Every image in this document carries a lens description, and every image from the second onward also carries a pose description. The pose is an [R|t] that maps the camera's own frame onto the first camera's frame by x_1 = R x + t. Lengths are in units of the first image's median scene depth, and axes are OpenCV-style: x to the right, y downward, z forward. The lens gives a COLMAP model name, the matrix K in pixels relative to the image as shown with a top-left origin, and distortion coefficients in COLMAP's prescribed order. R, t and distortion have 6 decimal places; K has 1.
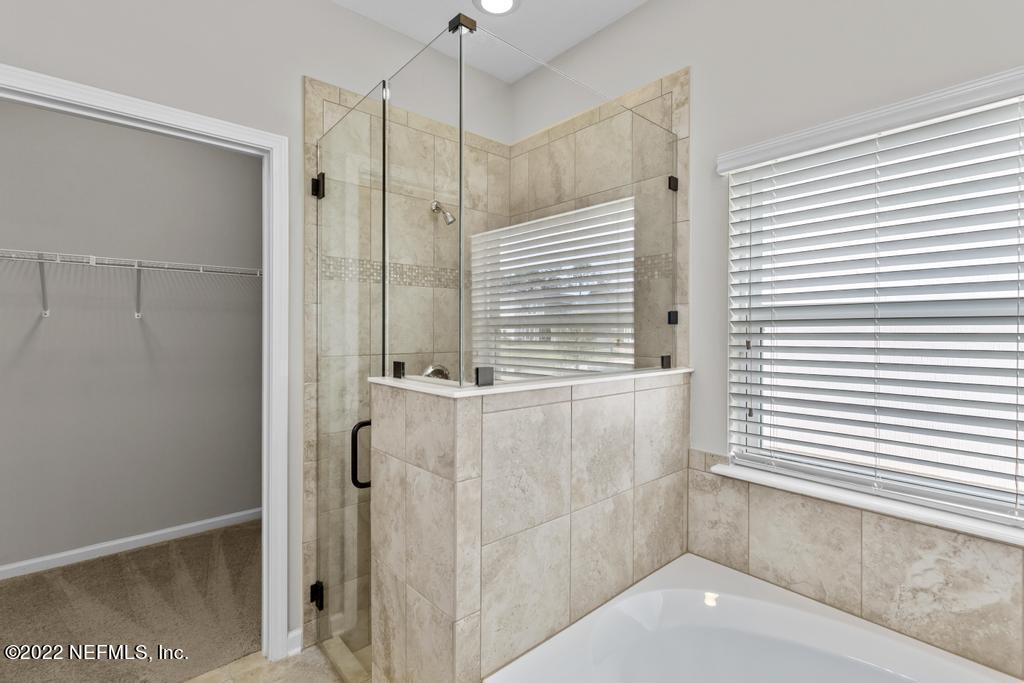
lens RADIAL K [[467.3, 0, 517.6], [0, 467.3, 333.9], [0, 0, 1]] dist [0.005352, 0.000552]
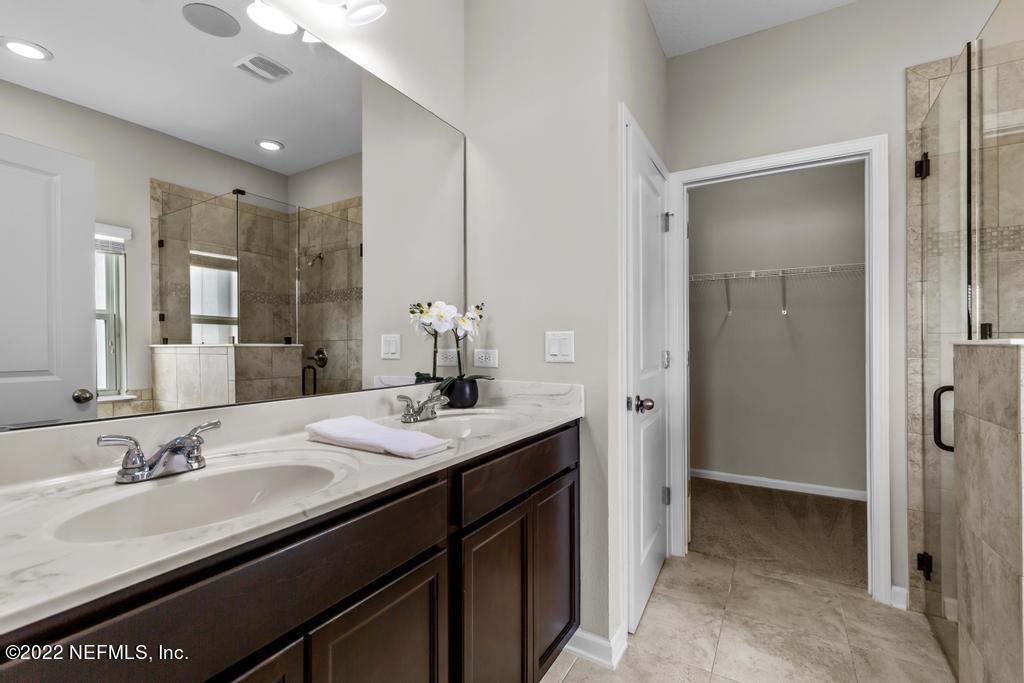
lens RADIAL K [[467.3, 0, 517.6], [0, 467.3, 333.9], [0, 0, 1]] dist [0.005352, 0.000552]
pose [[0.322475, -0.022250, -0.946317, 0.361277], [-0.002477, 0.999700, -0.024349, 0.109399], [0.946575, 0.010196, 0.322323, -0.237065]]
